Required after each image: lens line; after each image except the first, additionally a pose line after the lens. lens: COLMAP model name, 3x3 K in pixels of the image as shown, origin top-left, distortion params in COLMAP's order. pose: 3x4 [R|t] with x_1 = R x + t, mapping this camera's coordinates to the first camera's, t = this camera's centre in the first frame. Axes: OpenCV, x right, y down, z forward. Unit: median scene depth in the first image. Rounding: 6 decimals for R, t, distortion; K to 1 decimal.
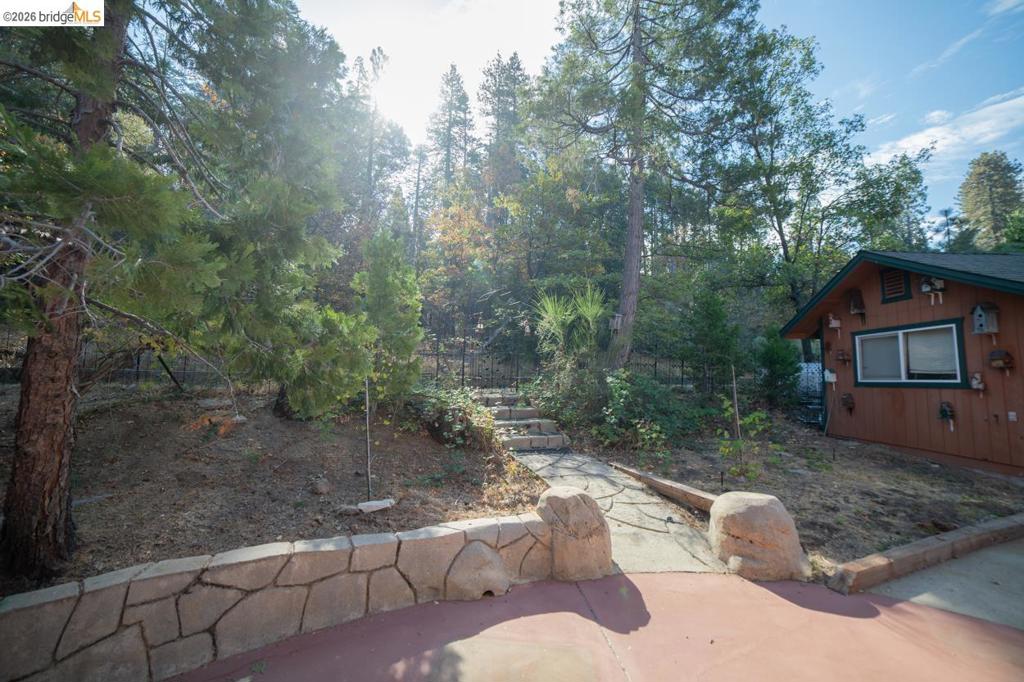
lens RADIAL K [[416.9, 0, 522.9], [0, 416.9, 341.5], [0, 0, 1]] dist [-0.102602, 0.035739]
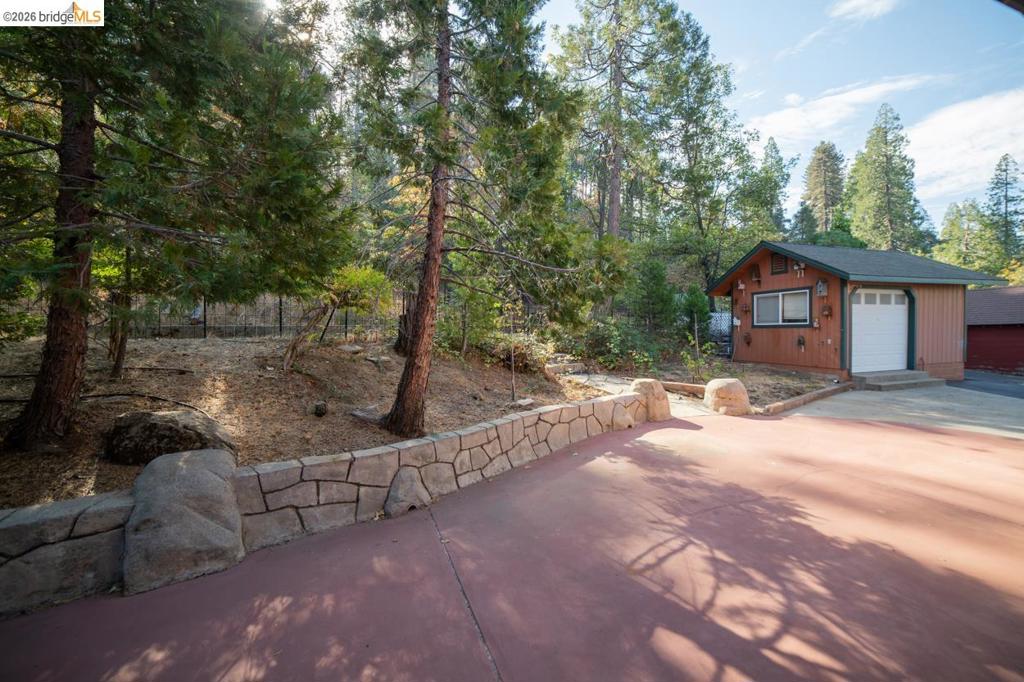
lens RADIAL K [[416.9, 0, 522.9], [0, 416.9, 341.5], [0, 0, 1]] dist [-0.102602, 0.035739]
pose [[0.969685, -0.027984, 0.242752, -0.478677], [-0.000804, 0.993050, 0.117689, -0.022203], [-0.244358, -0.114316, 0.962923, -0.365182]]
